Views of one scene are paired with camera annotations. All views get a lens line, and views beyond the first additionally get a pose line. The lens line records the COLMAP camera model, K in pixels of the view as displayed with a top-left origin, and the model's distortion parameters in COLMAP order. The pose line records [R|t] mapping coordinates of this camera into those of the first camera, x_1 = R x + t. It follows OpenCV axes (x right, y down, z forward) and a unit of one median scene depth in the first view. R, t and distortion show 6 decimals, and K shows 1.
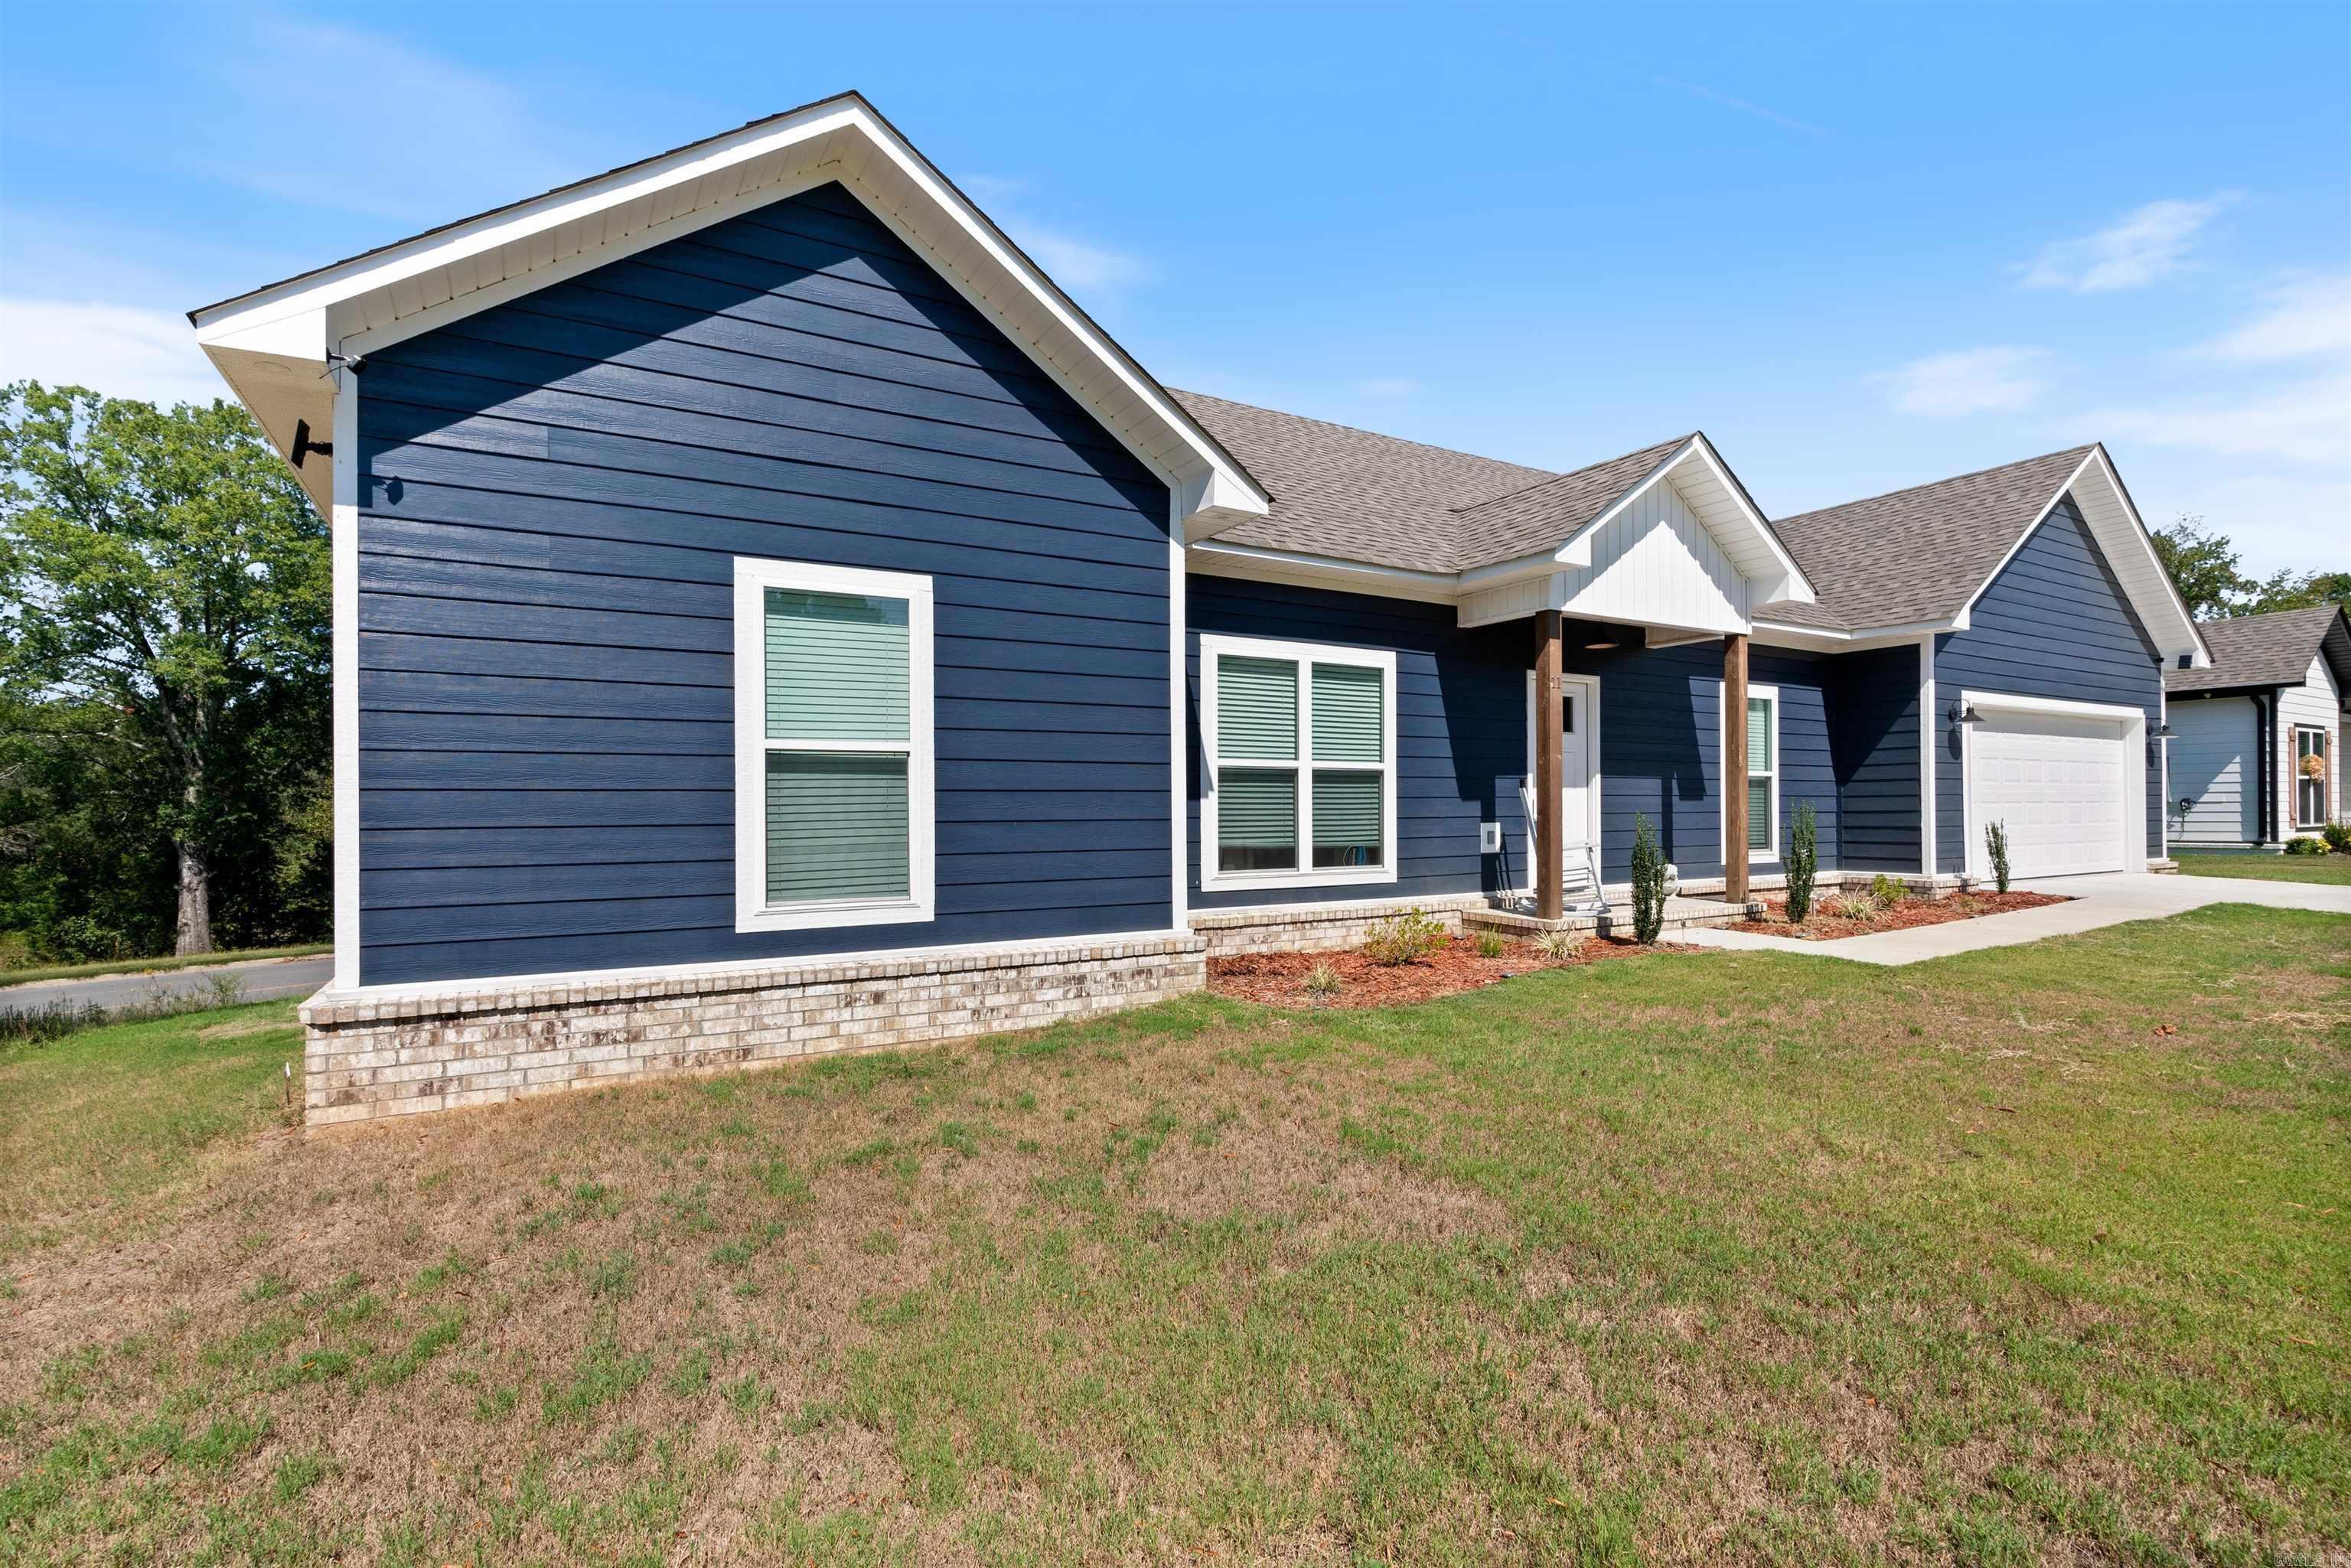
lens RADIAL K [[1087.3, 0, 1180.8], [0, 1087.3, 799.3], [0, 0, 1]] dist [-0.011435, 0.002895]
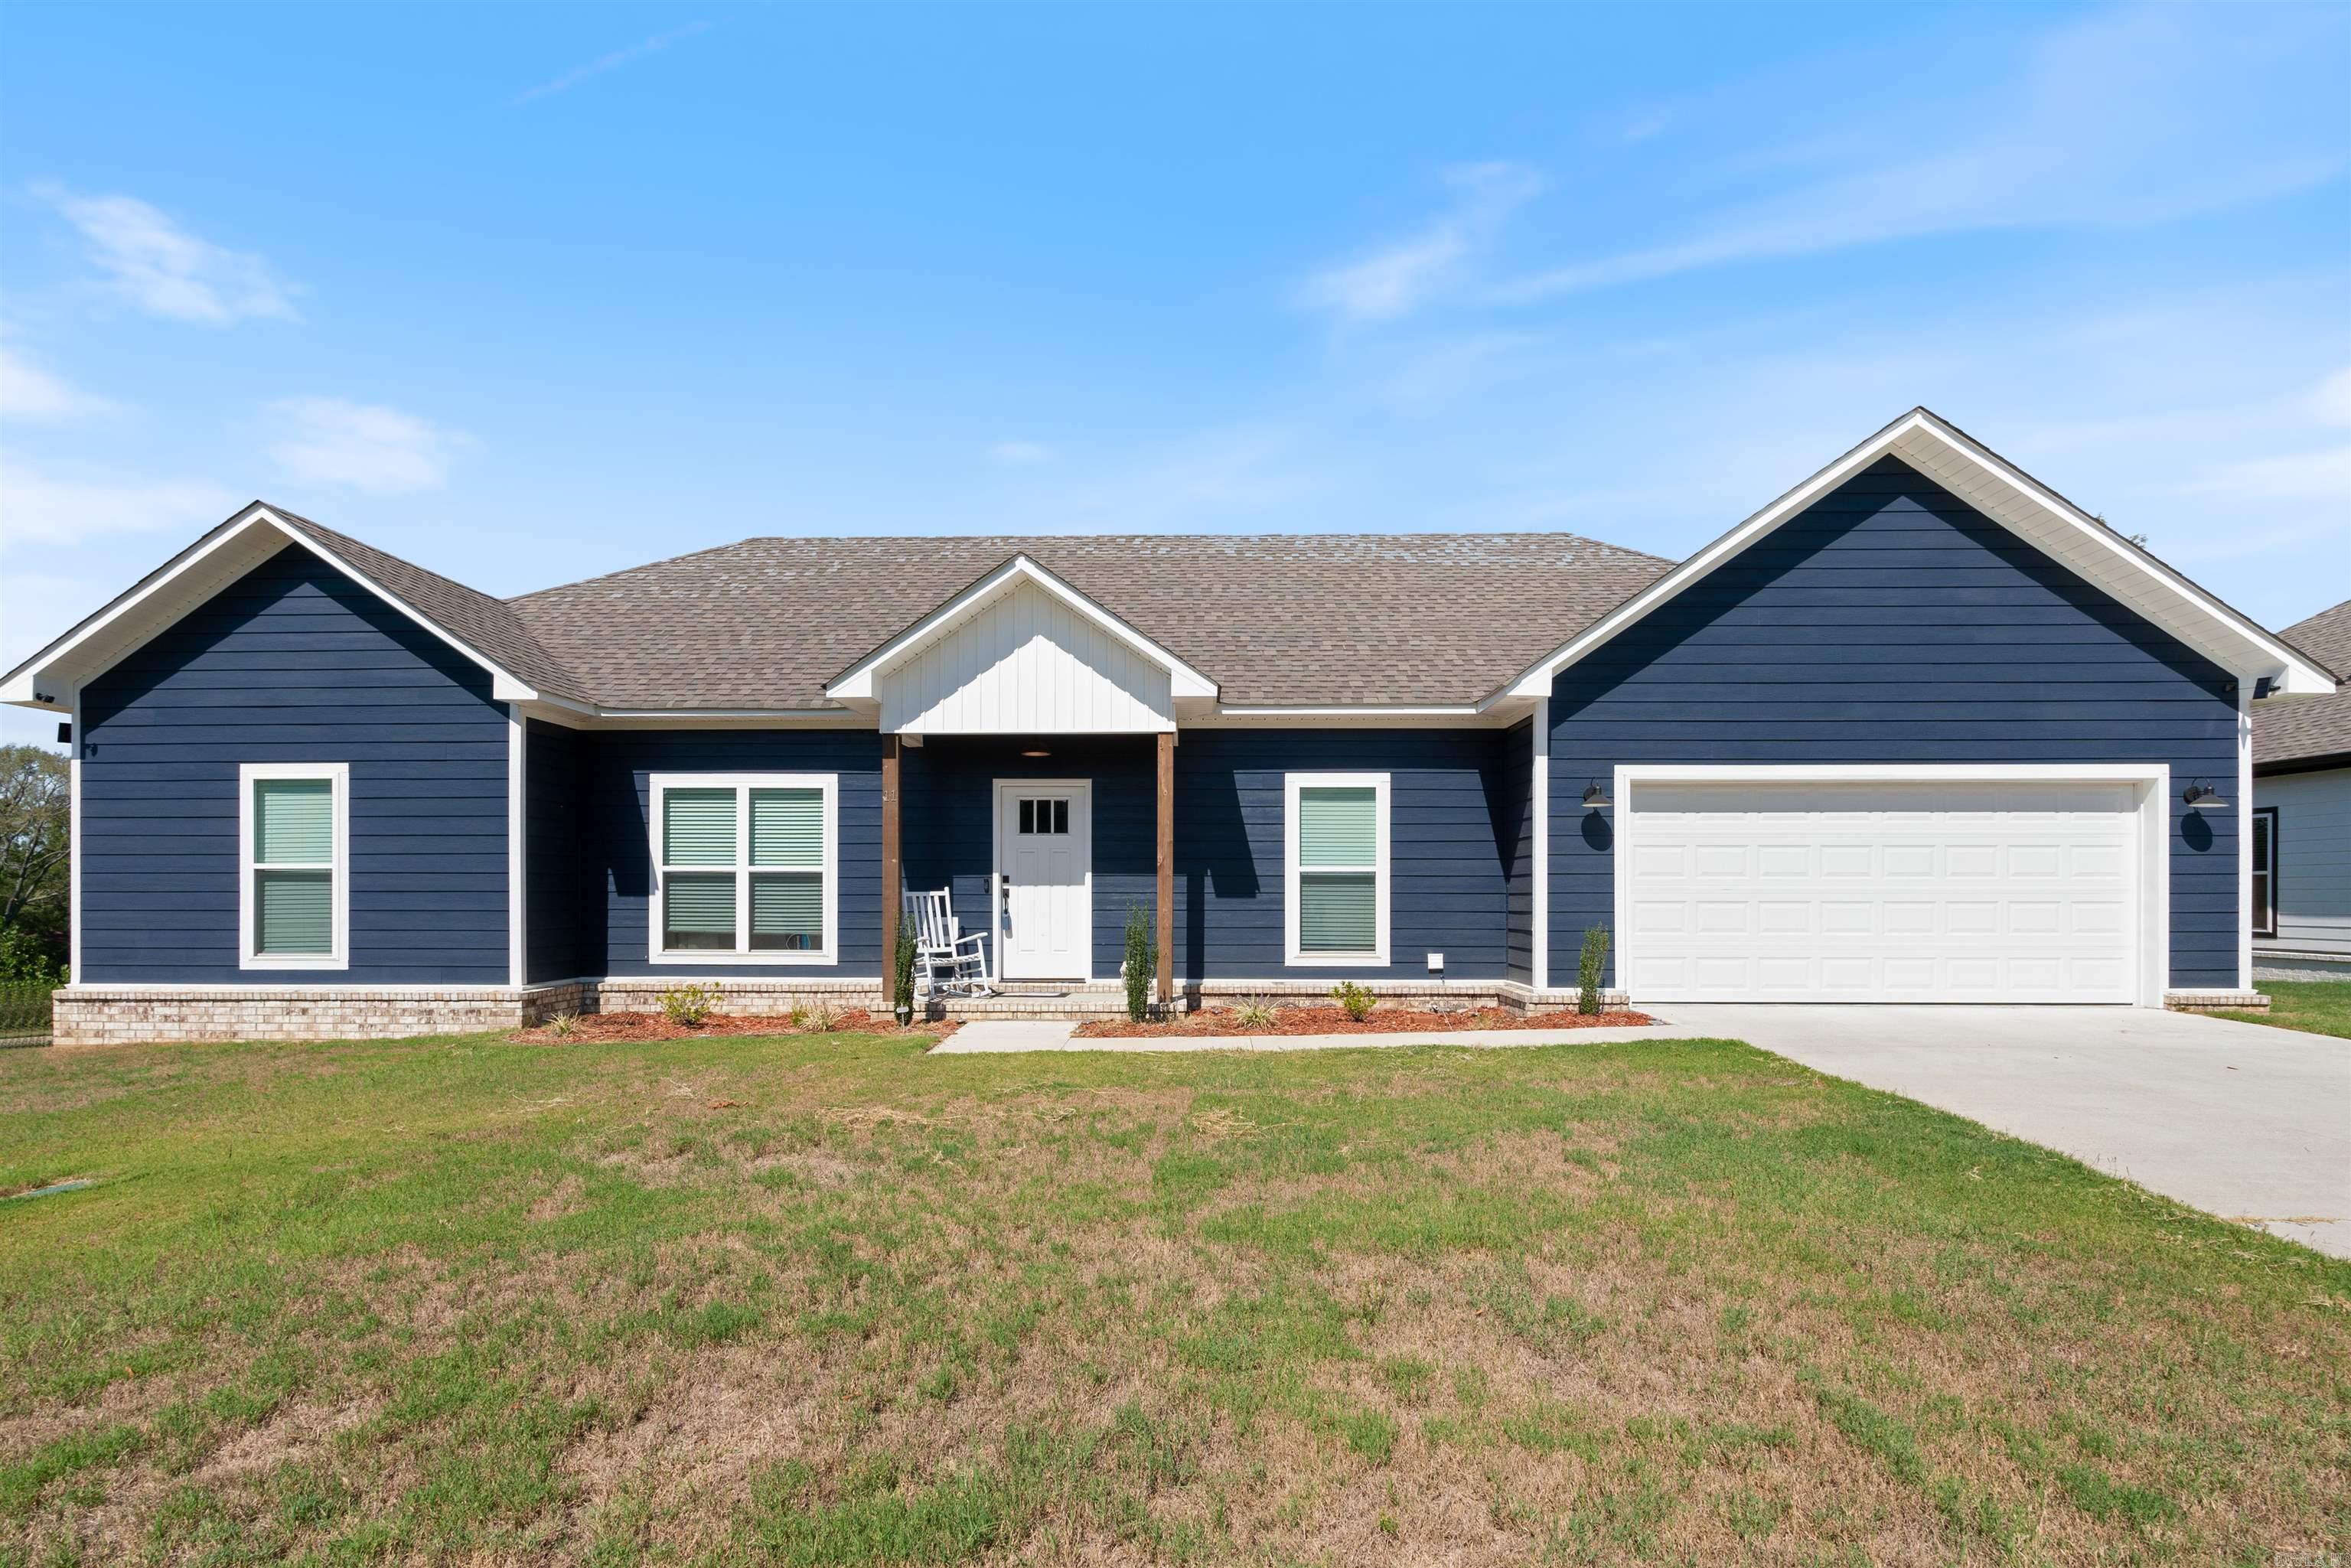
lens RADIAL K [[1087.3, 0, 1162.0], [0, 1087.3, 908.7], [0, 0, 1]] dist [-0.011435, 0.002895]
pose [[0.849899, 0.015707, -0.526711, 1.600395], [-0.001279, 0.999614, 0.027744, -0.027964], [0.526943, -0.022906, 0.849592, 0.229079]]
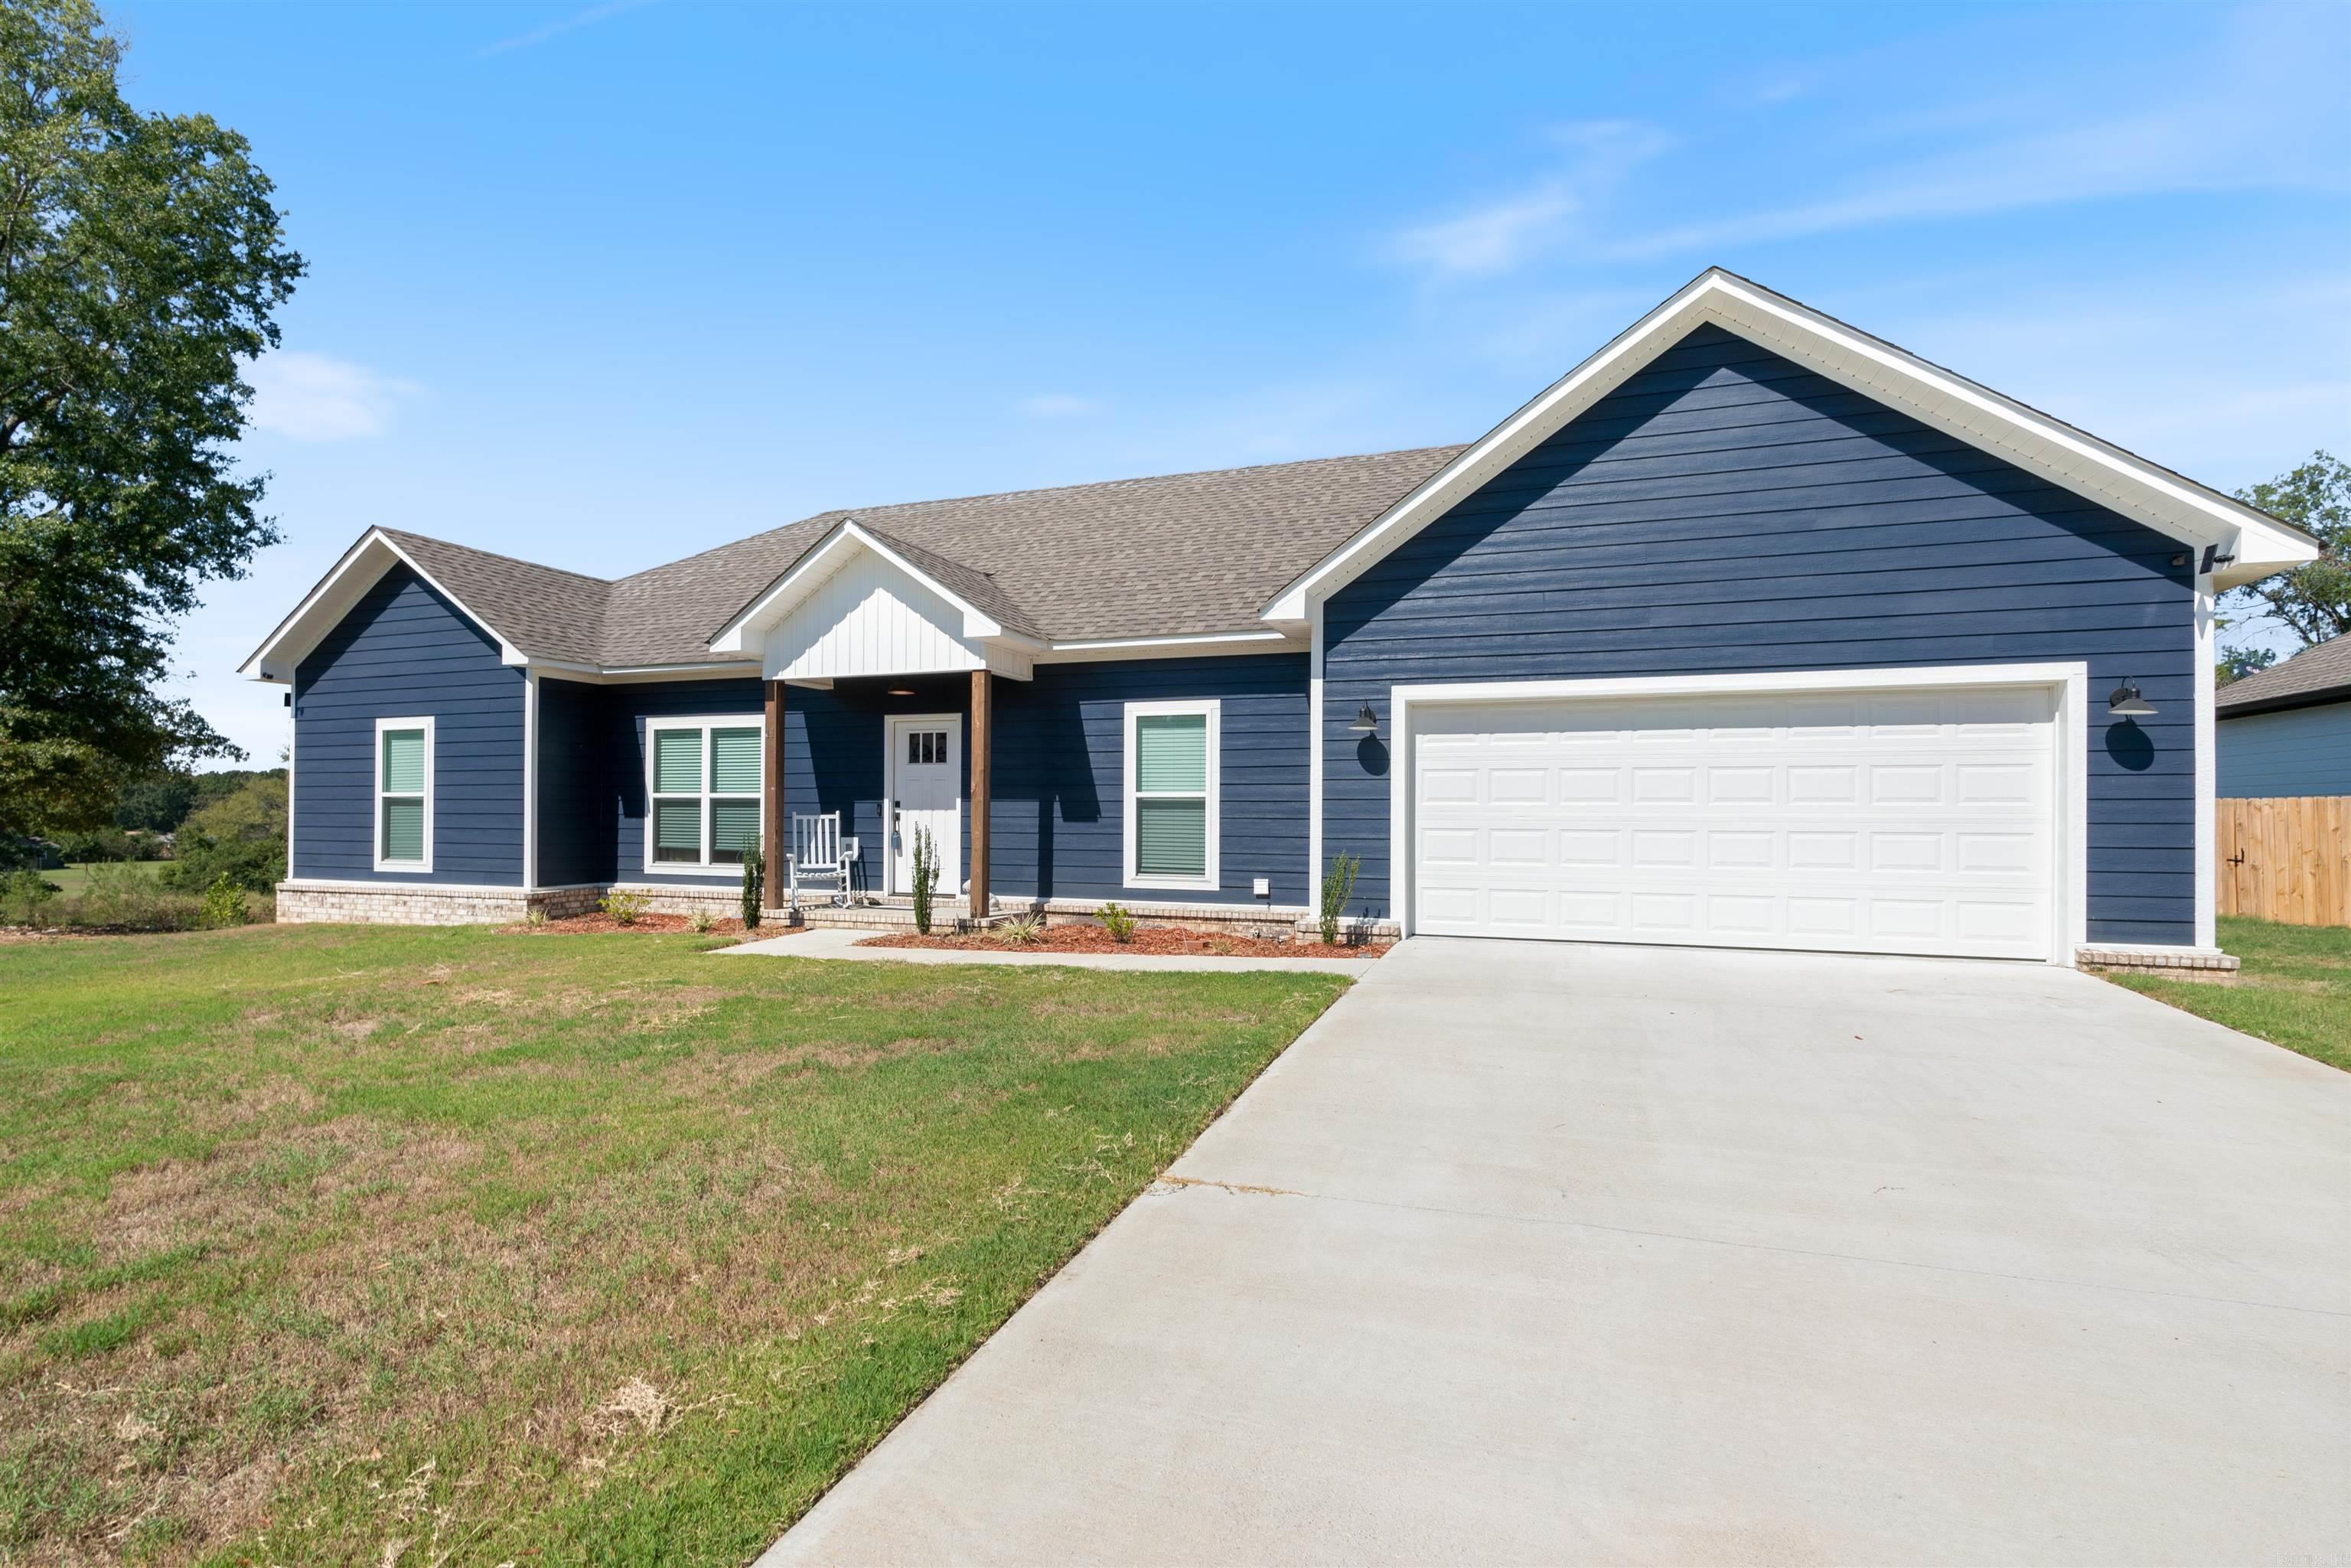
lens RADIAL K [[1087.3, 0, 1174.2], [0, 1087.3, 823.1], [0, 0, 1]] dist [-0.011435, 0.002895]
pose [[0.640785, 0.016867, -0.767535, 2.270442], [-0.000611, 0.999770, 0.021460, -0.034746], [0.767720, -0.013282, 0.640647, 0.697312]]
